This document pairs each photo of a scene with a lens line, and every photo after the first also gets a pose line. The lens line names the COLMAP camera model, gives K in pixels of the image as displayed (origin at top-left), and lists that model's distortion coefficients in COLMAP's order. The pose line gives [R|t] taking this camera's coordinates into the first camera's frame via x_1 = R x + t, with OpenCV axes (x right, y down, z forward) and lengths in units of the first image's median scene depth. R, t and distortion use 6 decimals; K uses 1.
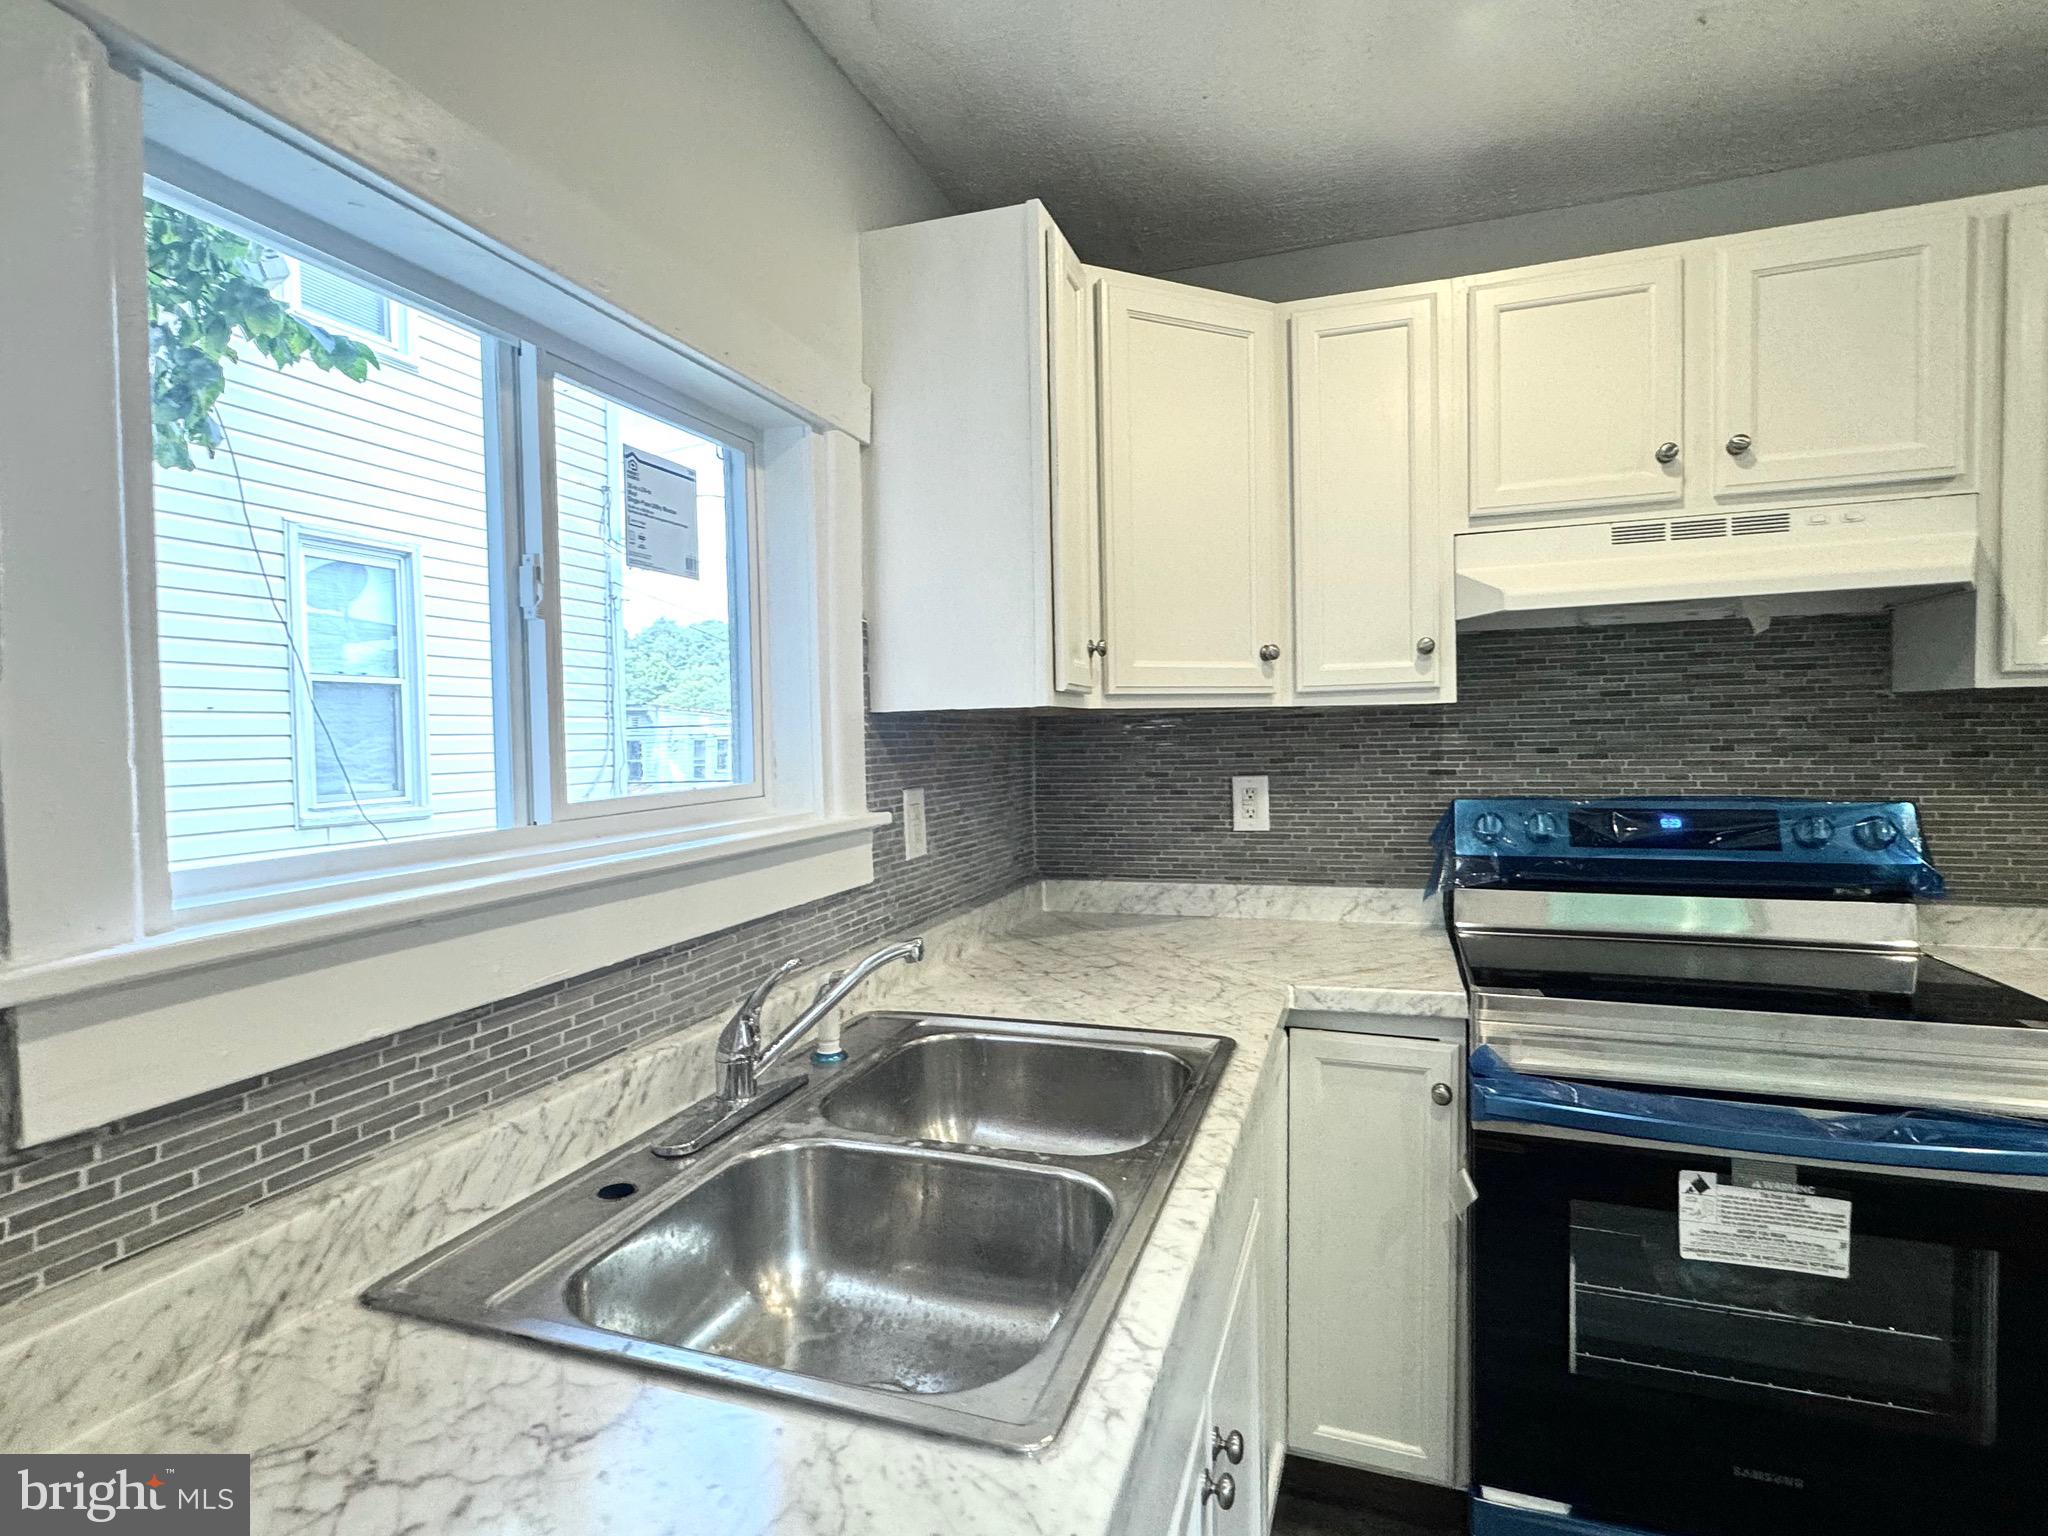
lens RADIAL K [[1046.4, 0, 1012.9], [0, 1046.4, 769.4], [0, 0, 1]] dist [-0.000399, 0.000678]
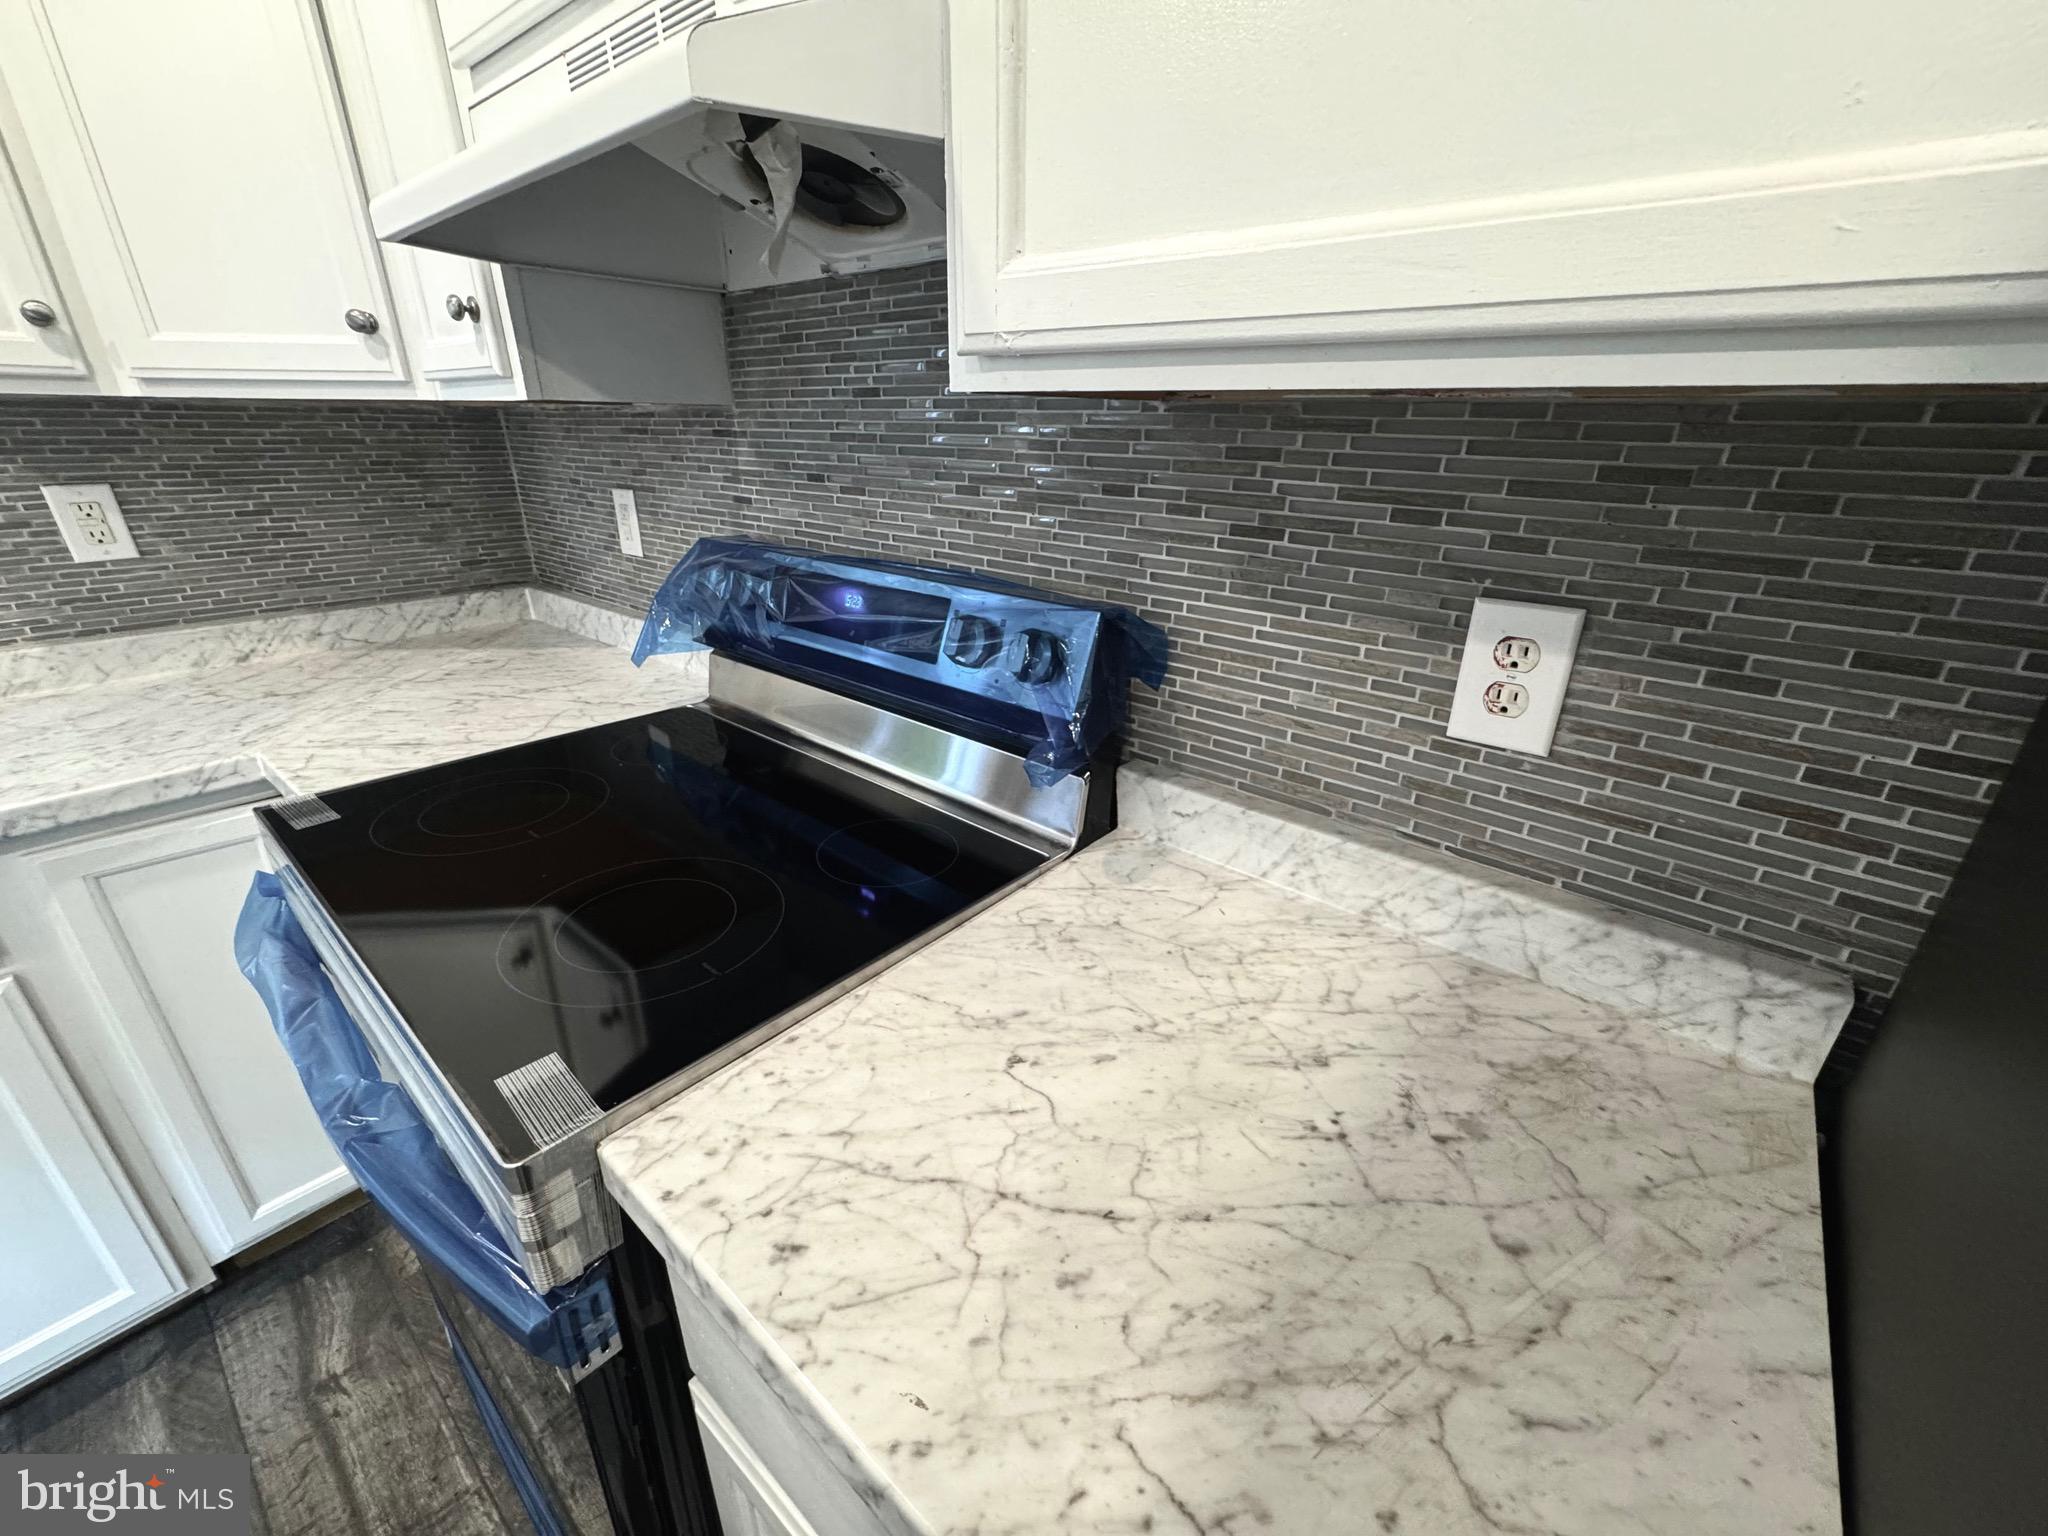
lens RADIAL K [[818.7, 0, 1028.7], [0, 818.7, 767.6], [0, 0, 1]] dist [-0.003293, 0.000769]
pose [[0.936687, 0.165877, -0.308386, 0.950850], [-0.045107, 0.930502, 0.363498, -0.048712], [0.347250, -0.326573, 0.879072, 0.553548]]
